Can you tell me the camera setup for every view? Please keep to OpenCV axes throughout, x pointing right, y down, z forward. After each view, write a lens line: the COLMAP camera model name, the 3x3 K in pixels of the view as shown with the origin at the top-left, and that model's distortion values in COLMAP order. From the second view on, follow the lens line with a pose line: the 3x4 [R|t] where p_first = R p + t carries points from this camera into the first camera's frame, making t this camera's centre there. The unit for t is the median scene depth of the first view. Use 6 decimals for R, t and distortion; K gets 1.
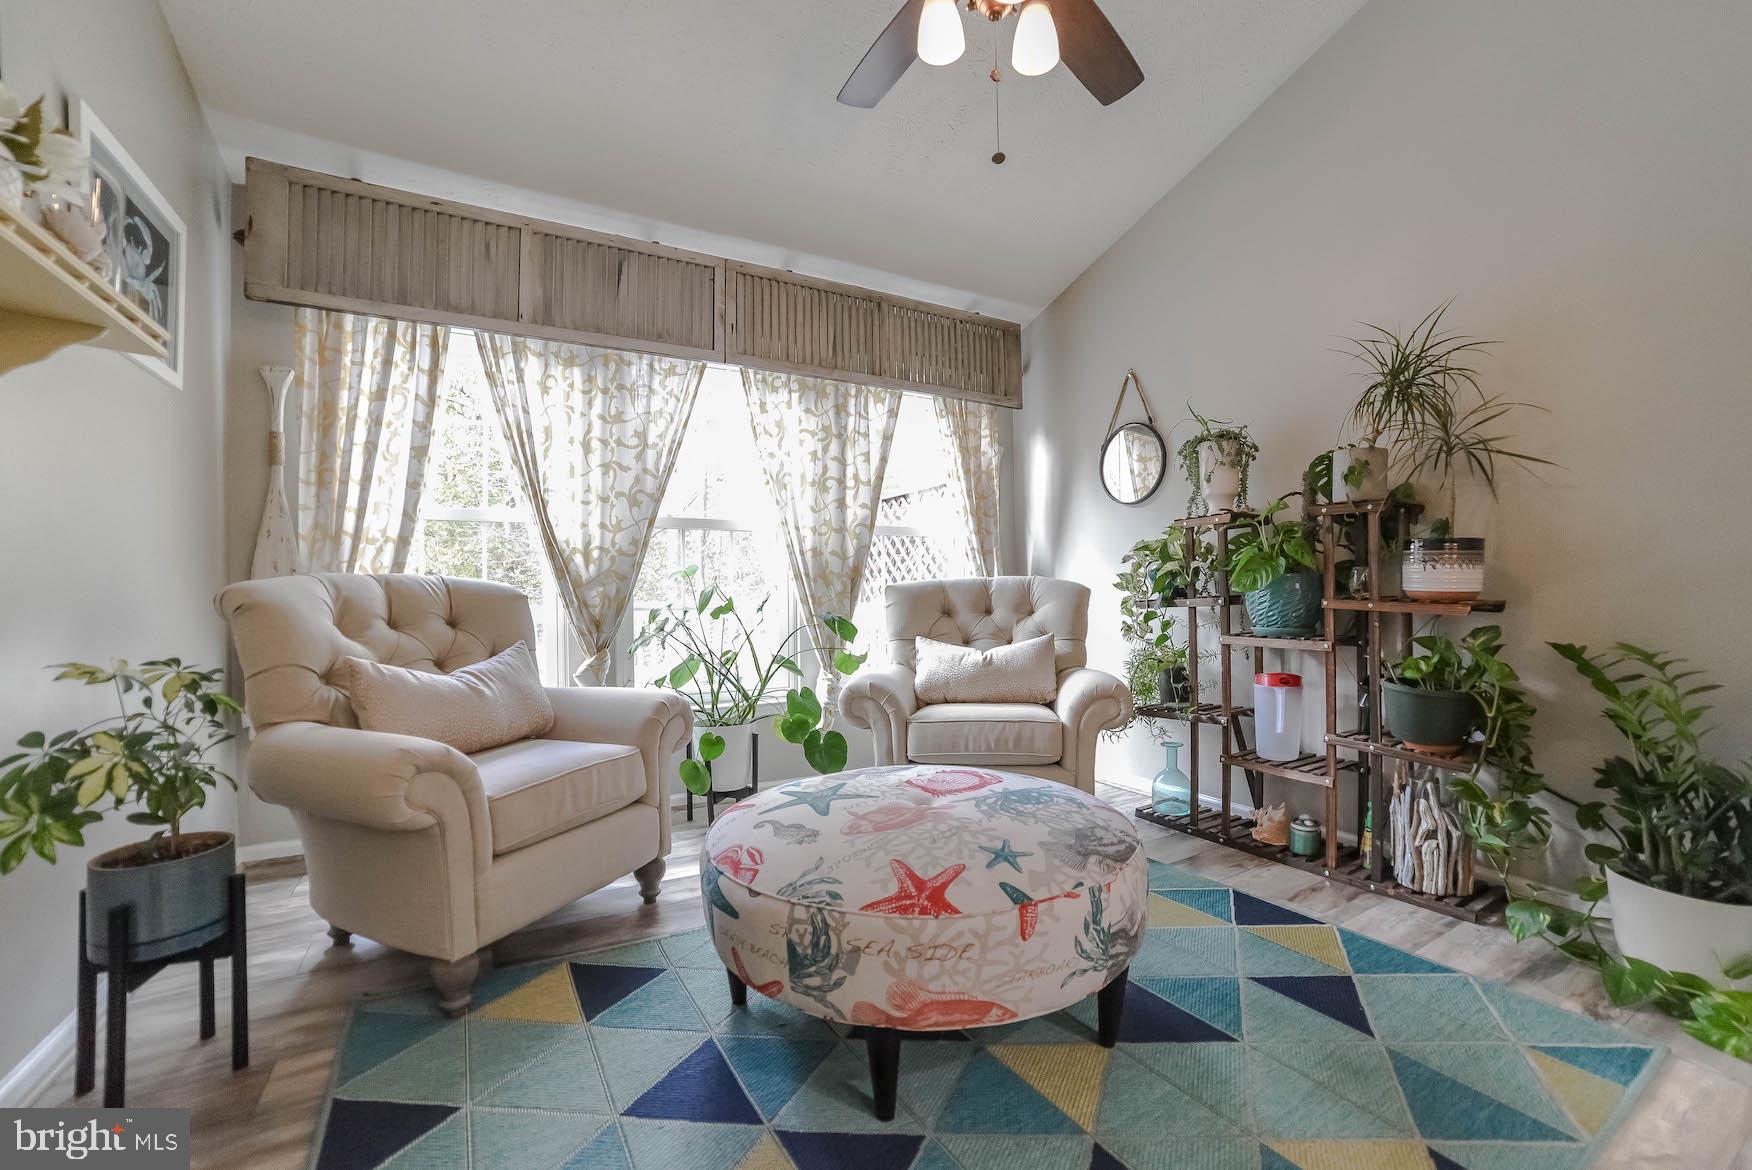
lens RADIAL K [[710.8, 0, 868.8], [0, 710.8, 575.9], [0, 0, 1]] dist [-0.036794, 0.002386]
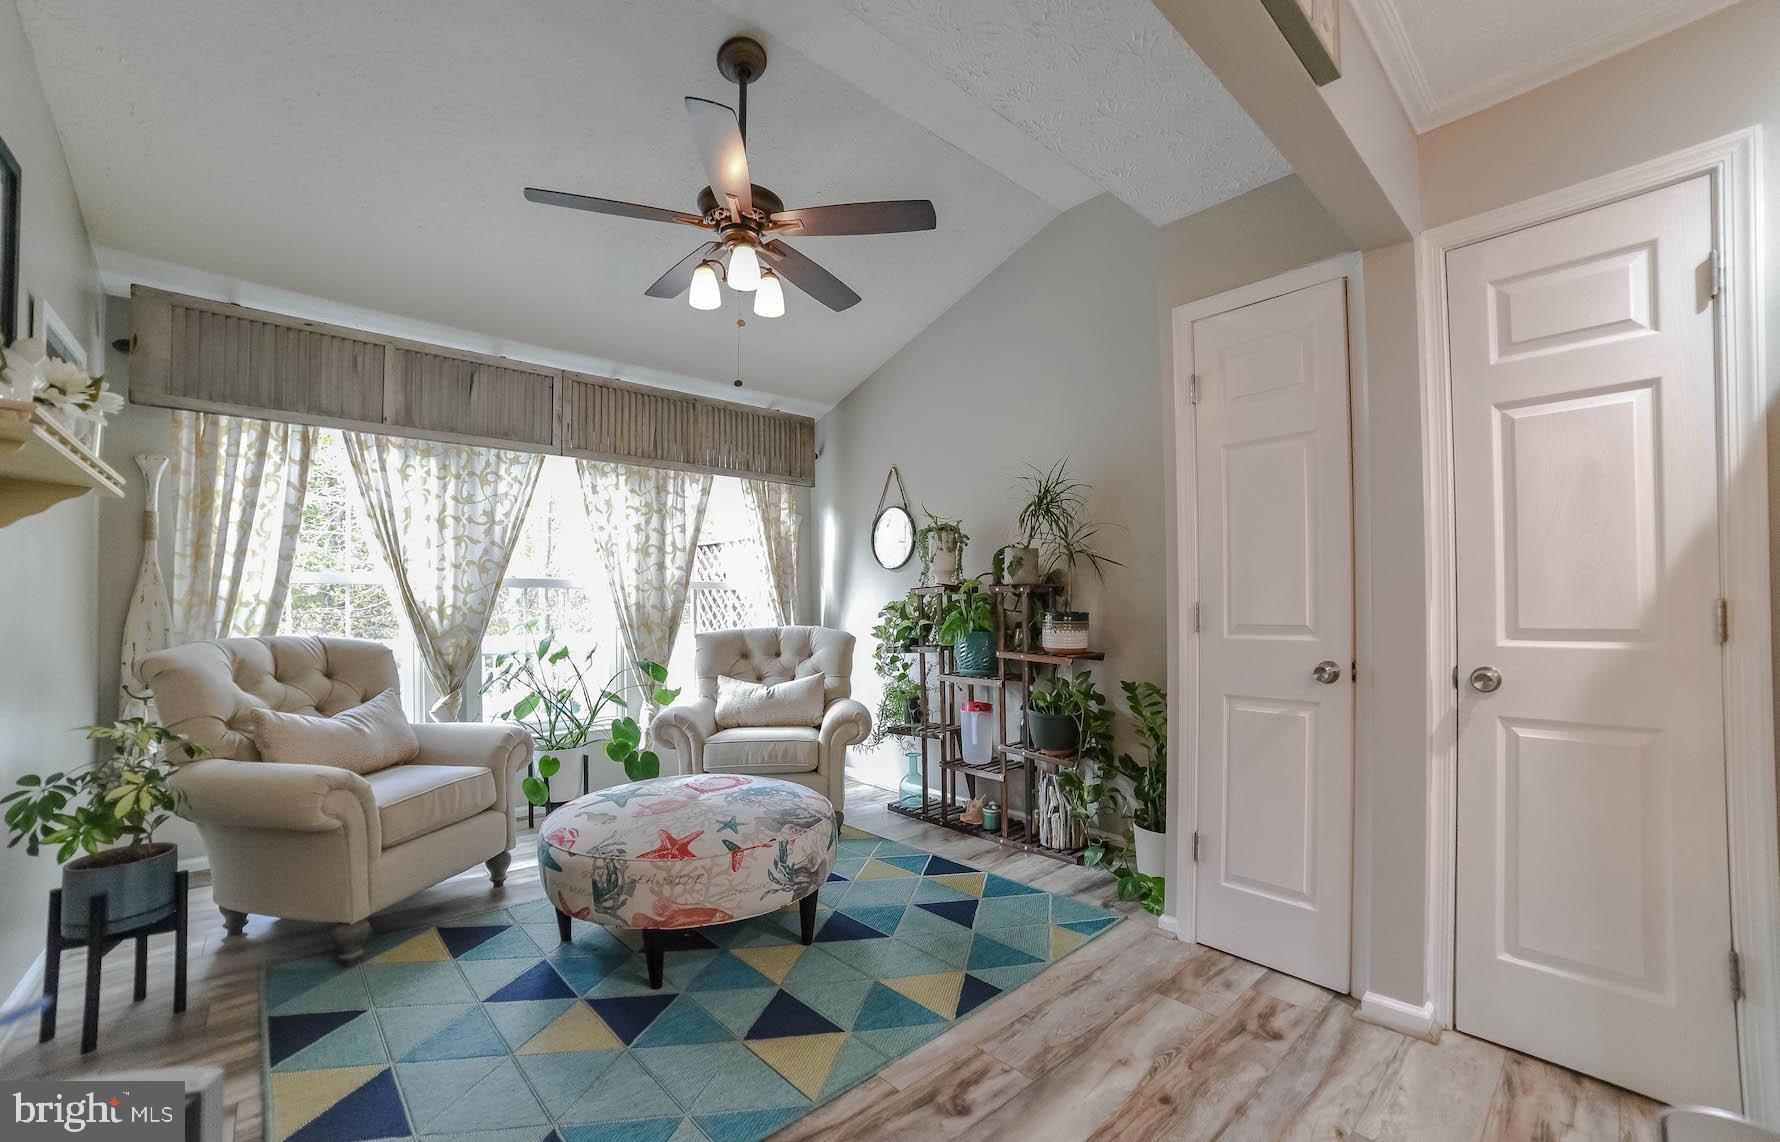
lens RADIAL K [[713.0, 0, 861.0], [0, 713.0, 597.8], [0, 0, 1]] dist [-0.029124, 0.005031]
pose [[0.982458, 0.007344, 0.186338, 0.094843], [-0.009660, 0.999887, 0.011522, -0.085580], [-0.186233, -0.013120, 0.982418, -0.370025]]
